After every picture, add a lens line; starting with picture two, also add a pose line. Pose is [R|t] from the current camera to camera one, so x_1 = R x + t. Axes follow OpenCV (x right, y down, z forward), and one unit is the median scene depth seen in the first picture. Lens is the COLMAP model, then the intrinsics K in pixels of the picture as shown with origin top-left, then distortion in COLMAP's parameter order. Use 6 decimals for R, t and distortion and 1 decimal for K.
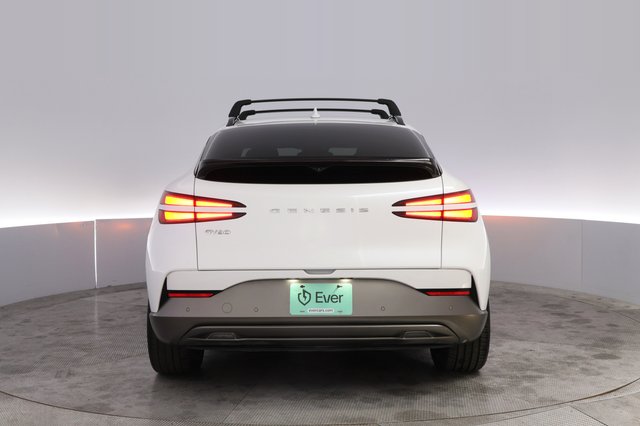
lens RADIAL K [[541.1, 0, 321.2], [0, 541.1, 210.0], [0, 0, 1]] dist [-0.049277, 0.007306]
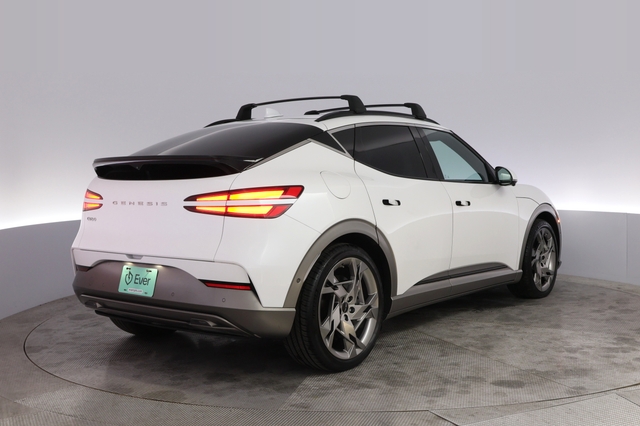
lens RADIAL K [[541.1, 0, 322.3], [0, 541.1, 223.1], [0, 0, 1]] dist [-0.049277, 0.007306]
pose [[0.907388, 0.038315, -0.418545, 0.830843], [-0.025892, 0.999040, 0.035324, -0.008093], [0.419496, -0.021215, 0.907509, 0.131134]]
